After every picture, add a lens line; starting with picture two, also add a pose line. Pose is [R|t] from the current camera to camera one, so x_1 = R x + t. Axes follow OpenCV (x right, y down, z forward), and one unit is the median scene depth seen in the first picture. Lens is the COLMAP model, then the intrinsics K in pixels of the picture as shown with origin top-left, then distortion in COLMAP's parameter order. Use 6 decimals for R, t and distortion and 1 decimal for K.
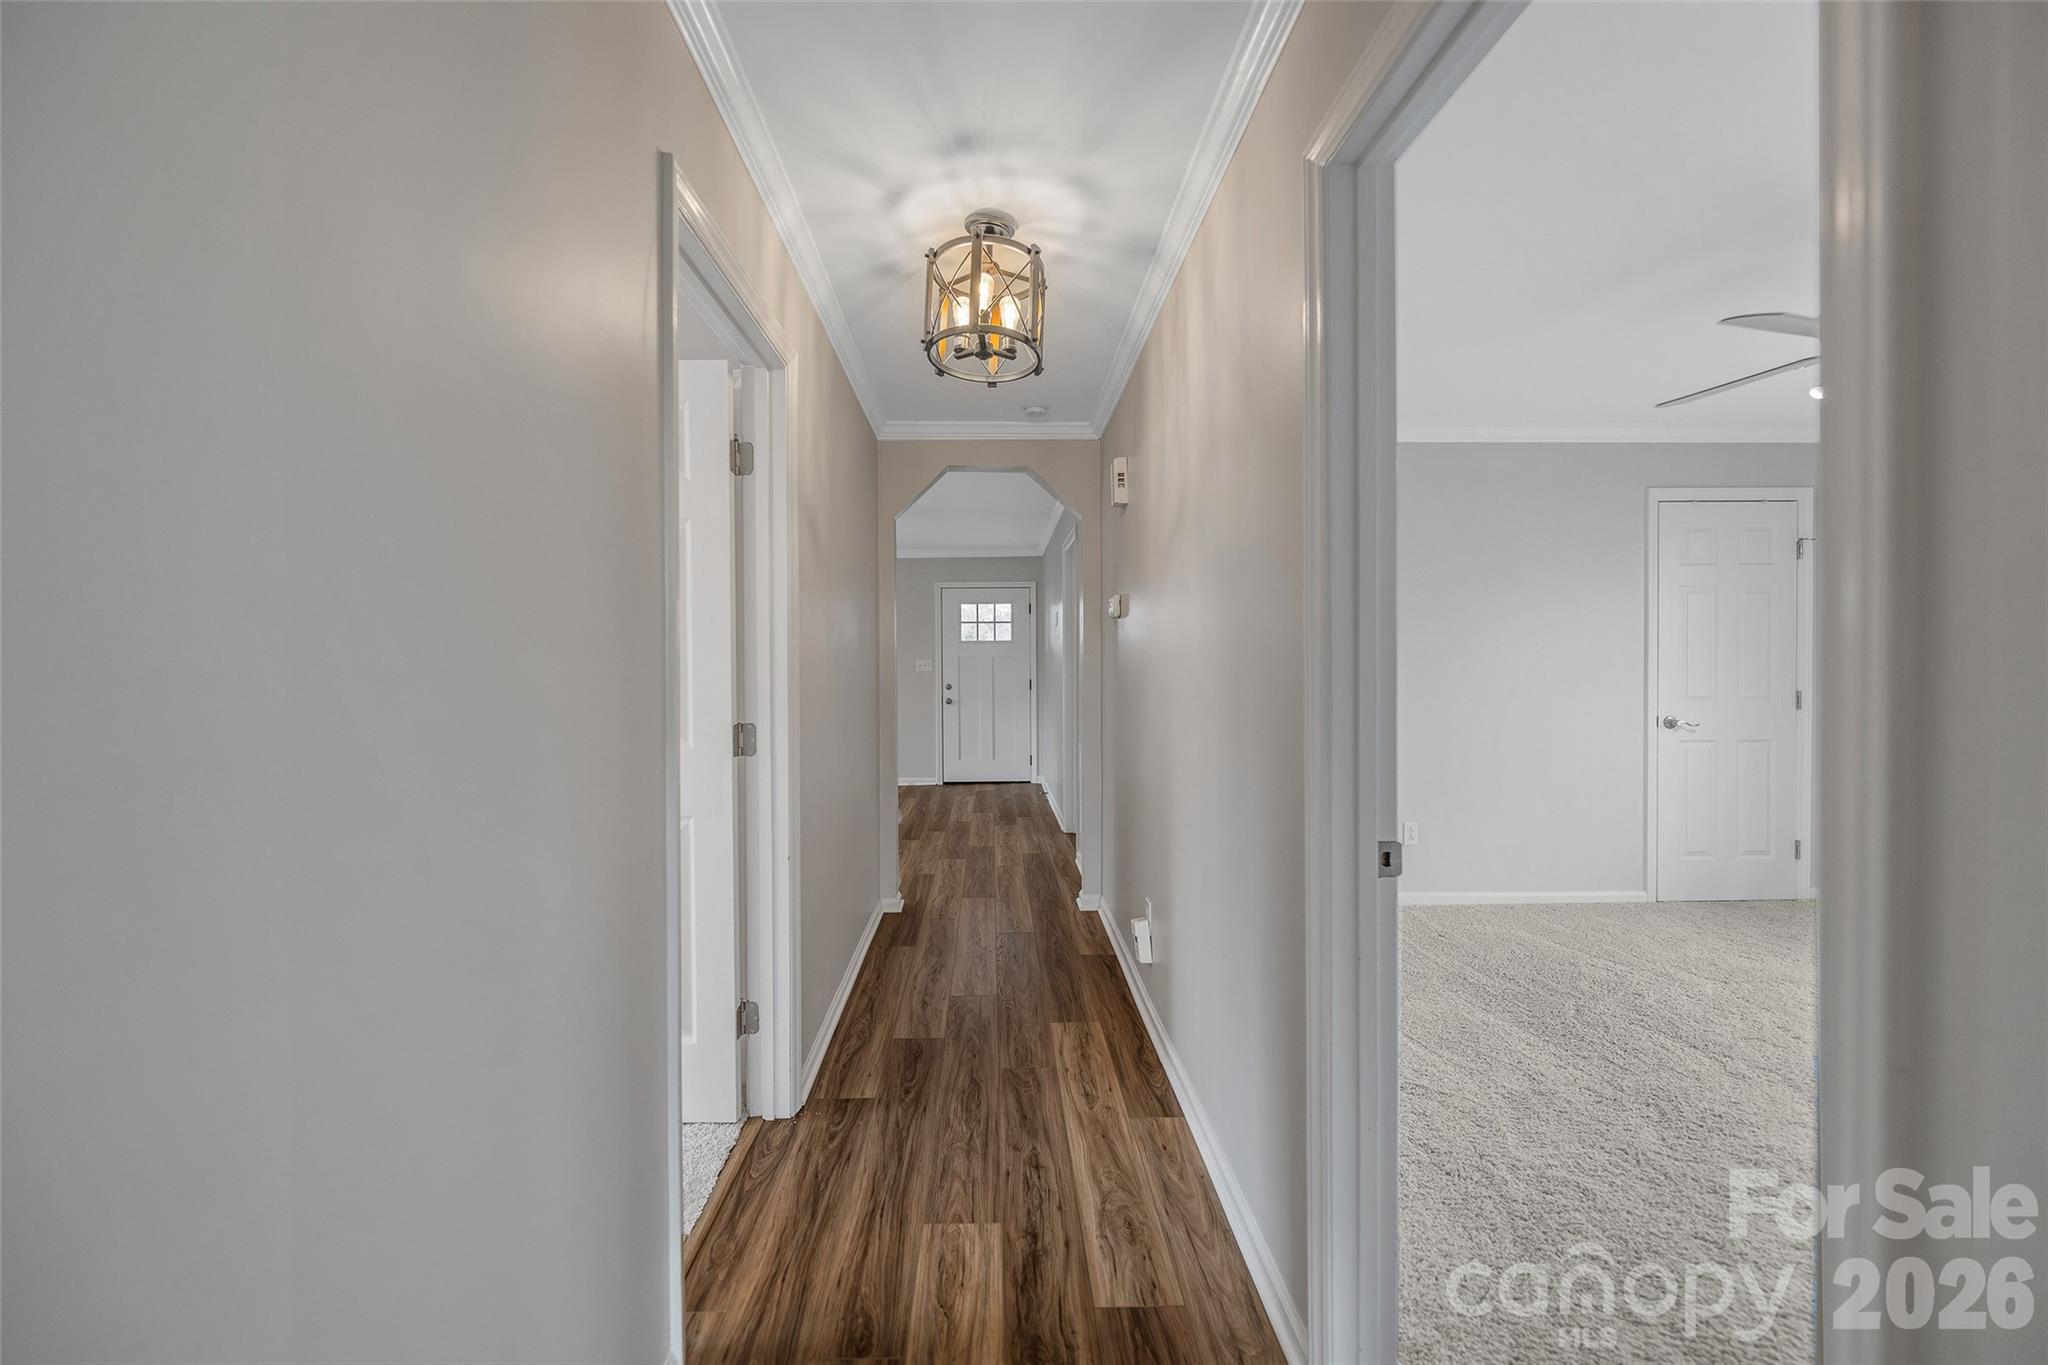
lens RADIAL K [[782.7, 0, 1028.8], [0, 782.7, 674.8], [0, 0, 1]] dist [-0.000644, -0.000330]
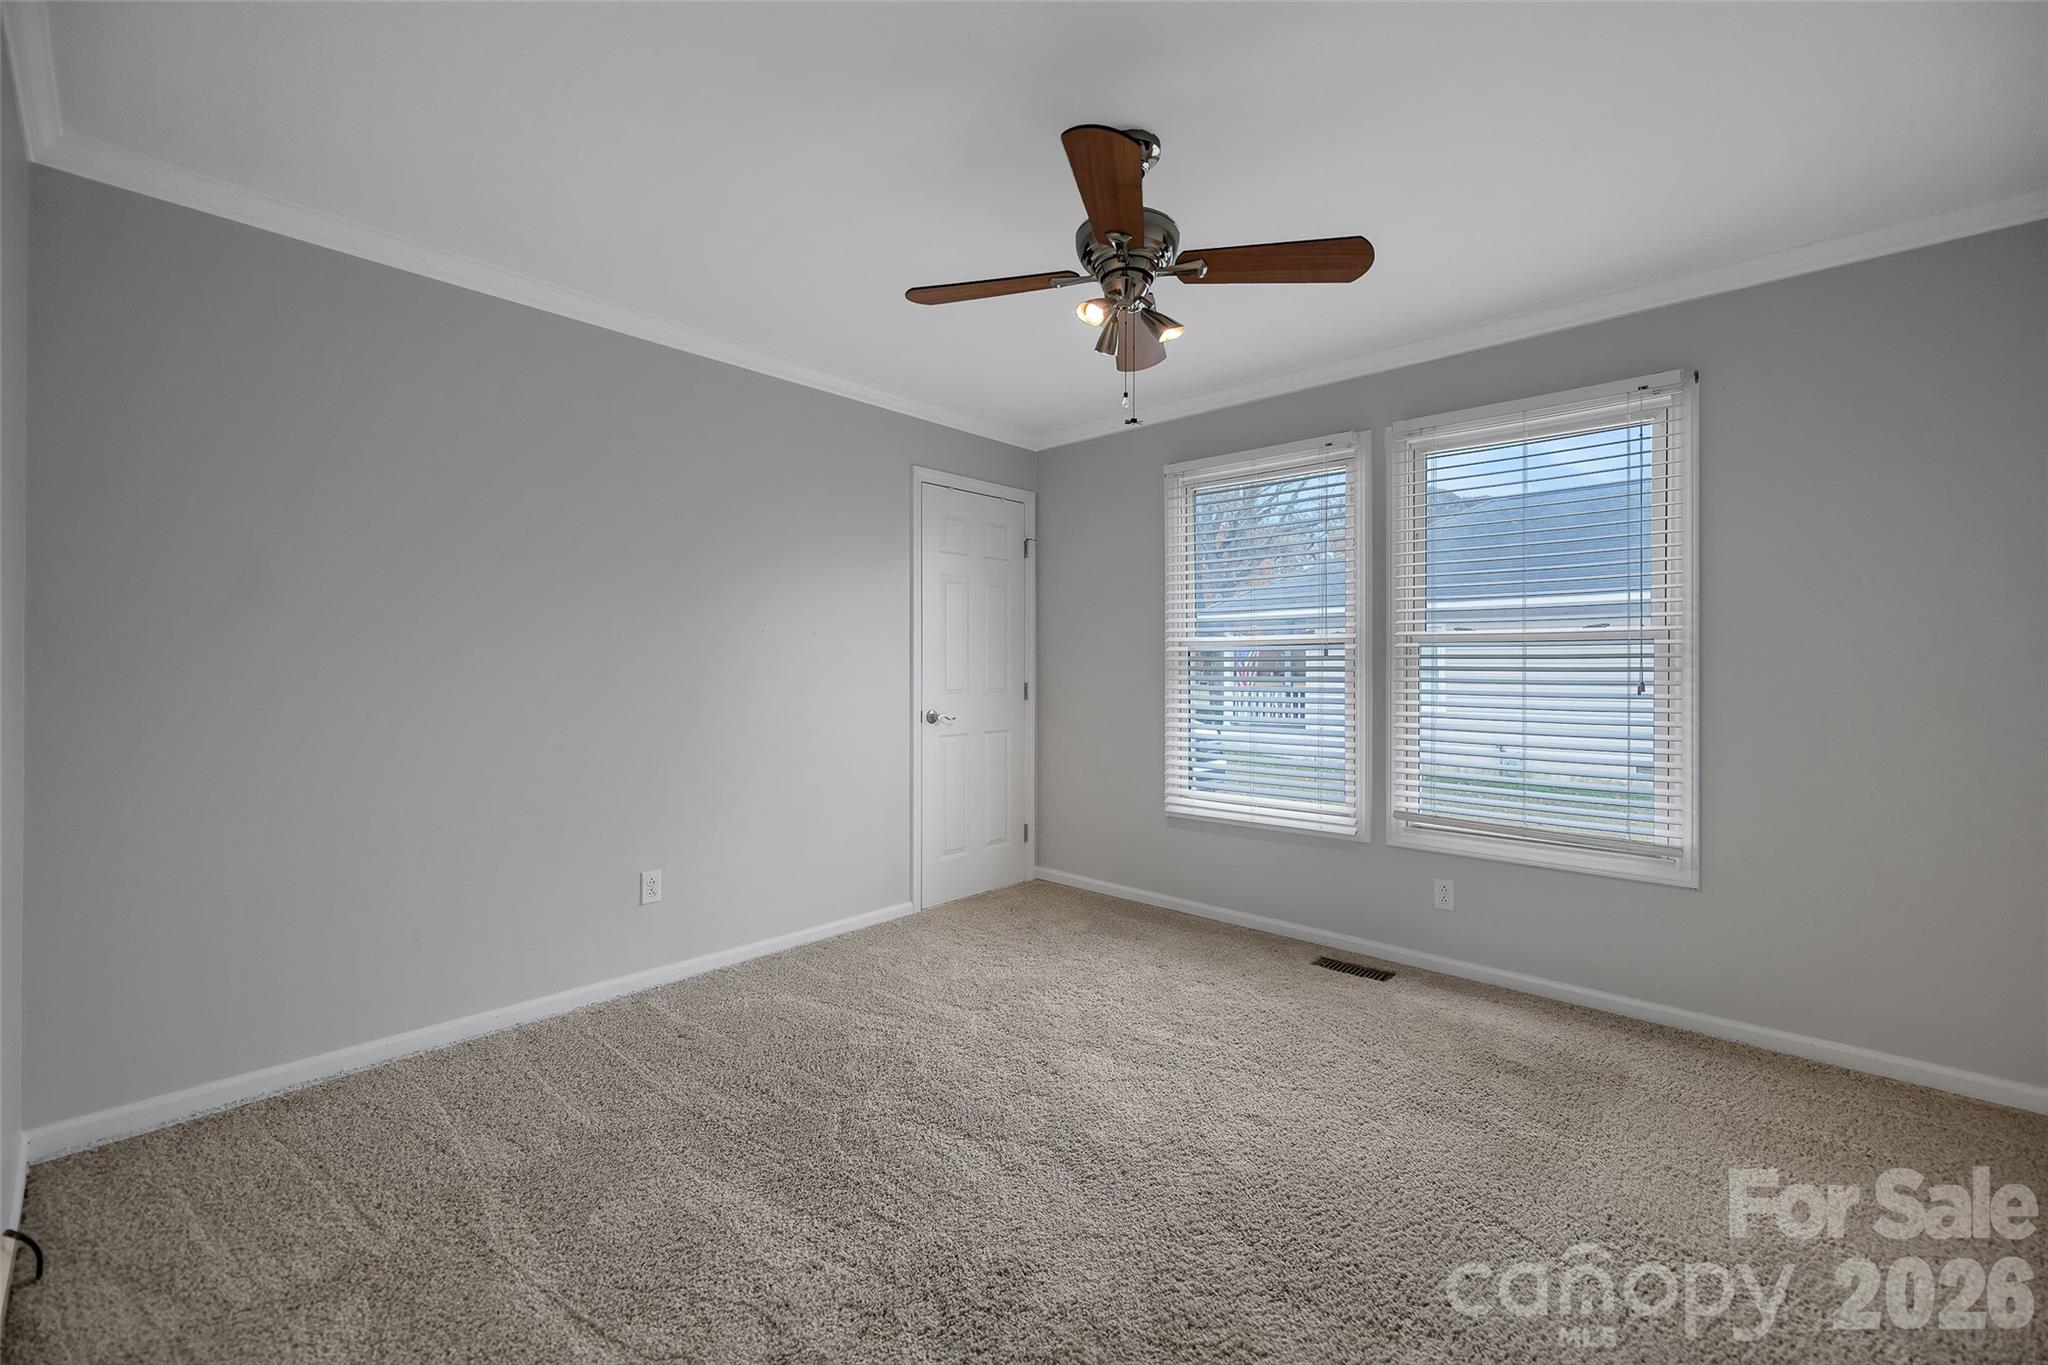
lens RADIAL K [[782.7, 0, 1028.8], [0, 782.7, 674.8], [0, 0, 1]] dist [-0.000644, -0.000330]
pose [[0.678744, 0.002037, 0.734372, 0.254395], [0.003378, 0.999977, -0.005896, 0.019837], [-0.734367, 0.006483, 0.678722, 0.337720]]
